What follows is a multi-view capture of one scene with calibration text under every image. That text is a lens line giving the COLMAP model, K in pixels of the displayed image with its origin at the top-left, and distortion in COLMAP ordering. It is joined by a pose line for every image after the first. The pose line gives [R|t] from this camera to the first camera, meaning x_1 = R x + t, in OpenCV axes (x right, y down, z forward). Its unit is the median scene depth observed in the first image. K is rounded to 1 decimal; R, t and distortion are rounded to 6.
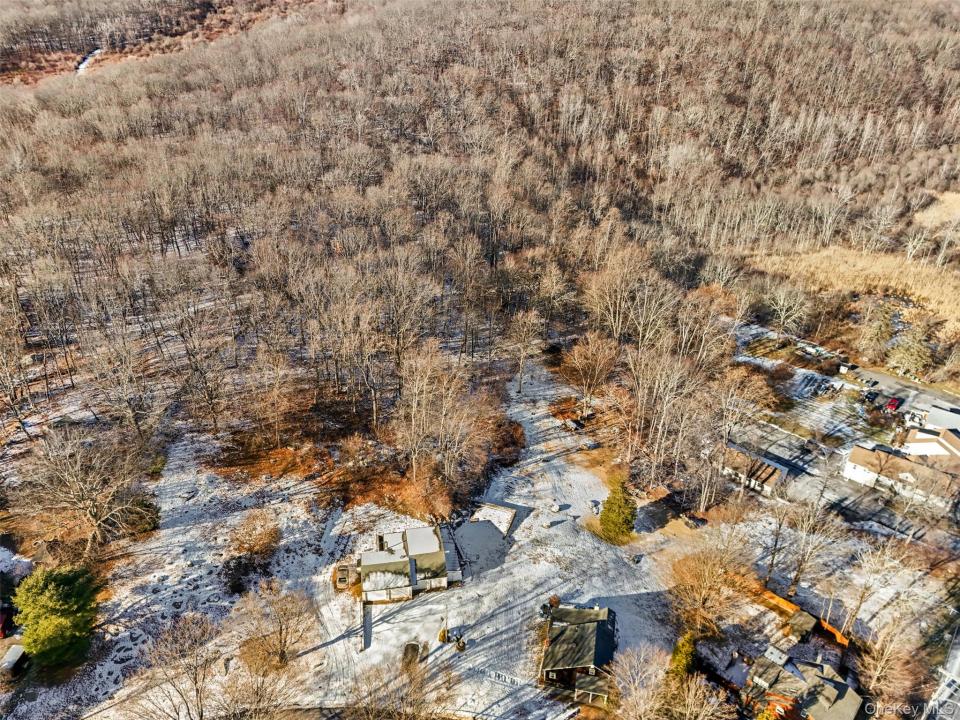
lens RADIAL K [[703.7, 0, 479.5], [0, 703.7, 350.3], [0, 0, 1]] dist [0.076603, -0.061704]
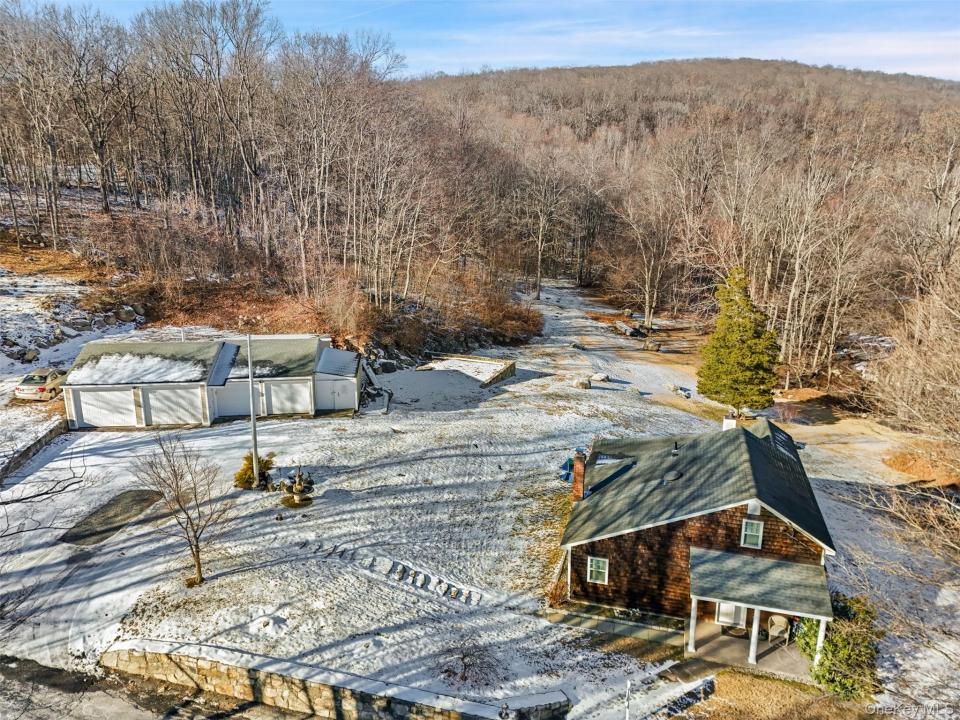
lens RADIAL K [[703.7, 0, 478.2], [0, 703.7, 351.0], [0, 0, 1]] dist [0.076603, -0.061704]
pose [[0.998236, 0.007737, -0.058866, 0.063826], [-0.021719, 0.970341, -0.240761, 0.388940], [0.055257, 0.241615, 0.968798, 0.629588]]
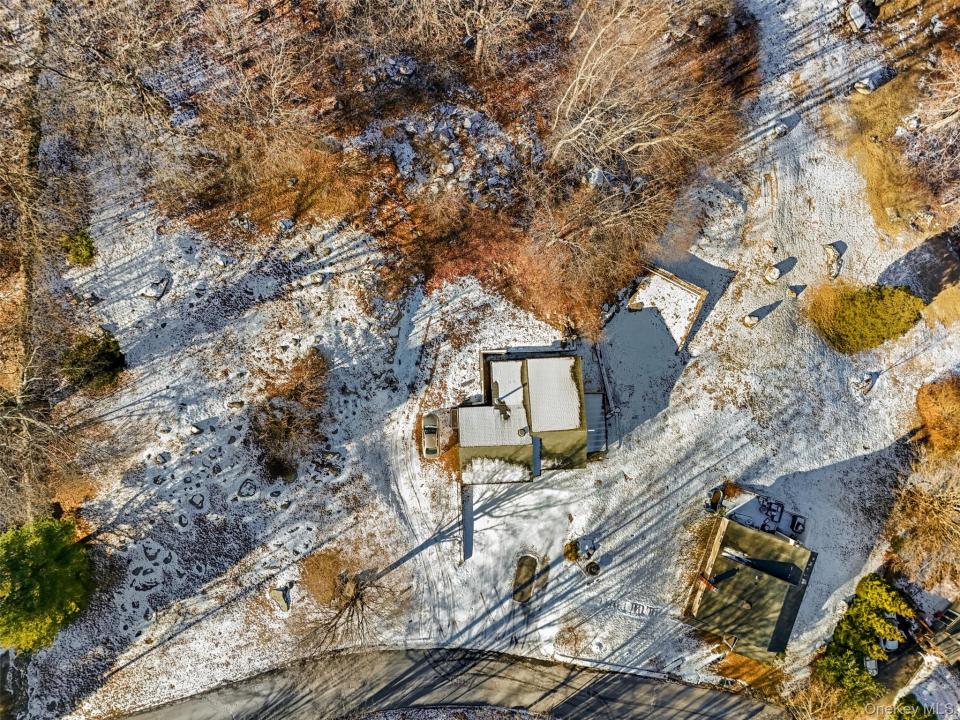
lens RADIAL K [[703.7, 0, 479.6], [0, 703.7, 356.2], [0, 0, 1]] dist [0.076603, -0.061704]
pose [[0.991987, 0.124995, 0.018397, -0.168169], [-0.076735, 0.480395, 0.873689, -0.300102], [0.100369, -0.868100, 0.486137, 0.747215]]
